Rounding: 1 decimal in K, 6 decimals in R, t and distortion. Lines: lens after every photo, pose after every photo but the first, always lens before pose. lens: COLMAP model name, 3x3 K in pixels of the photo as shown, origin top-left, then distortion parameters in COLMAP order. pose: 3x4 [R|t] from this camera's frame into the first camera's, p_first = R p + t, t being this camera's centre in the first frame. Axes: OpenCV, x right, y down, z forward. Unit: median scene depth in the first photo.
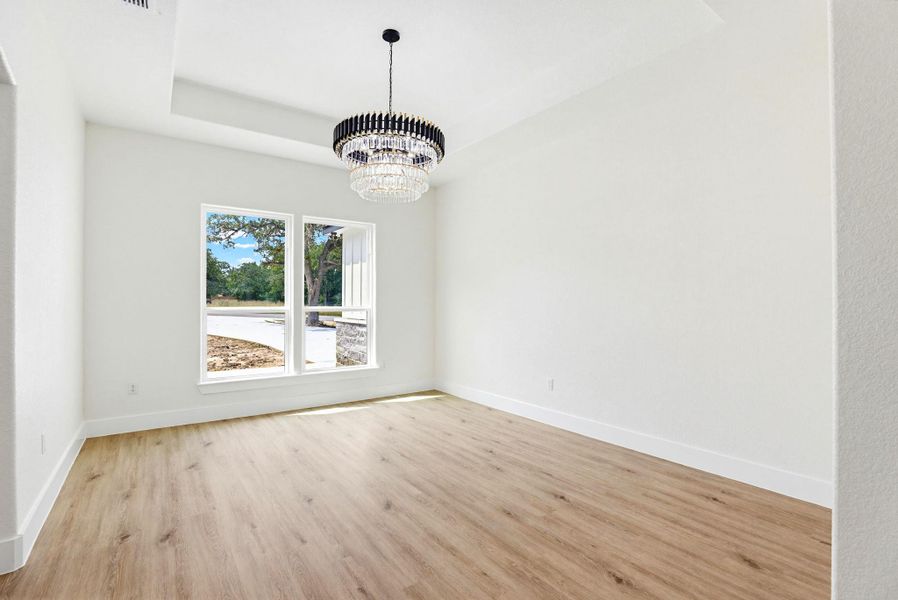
lens RADIAL K [[406.0, 0, 428.2], [0, 406.0, 300.3], [0, 0, 1]] dist [-0.087757, 0.037350]
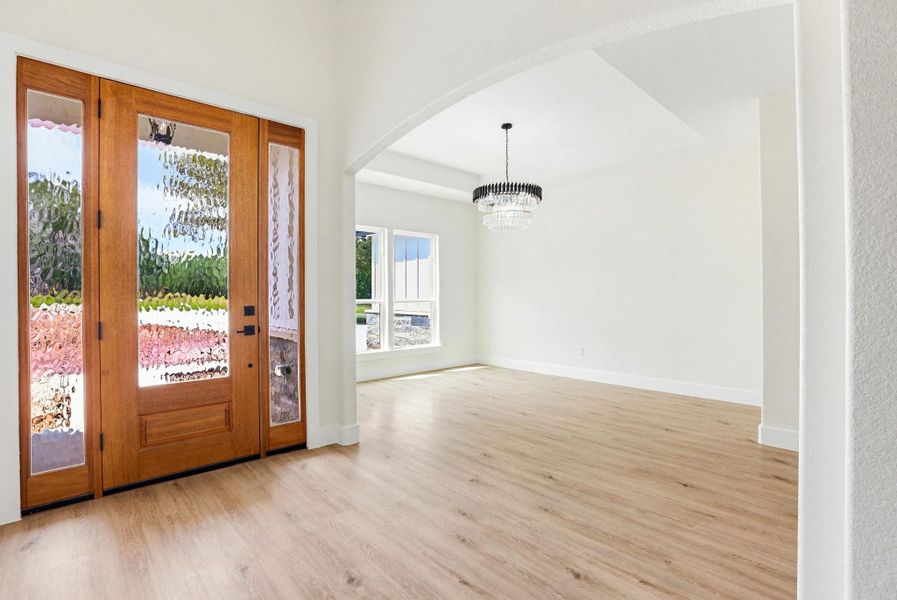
lens RADIAL K [[436.1, 0, 415.8], [0, 436.1, 294.2], [0, 0, 1]] dist [0.001252, 0.000009]
pose [[0.992291, -0.002235, 0.123911, -0.384807], [0.001982, 0.999996, 0.002160, -0.002276], [-0.123915, -0.001898, 0.992291, -0.389808]]
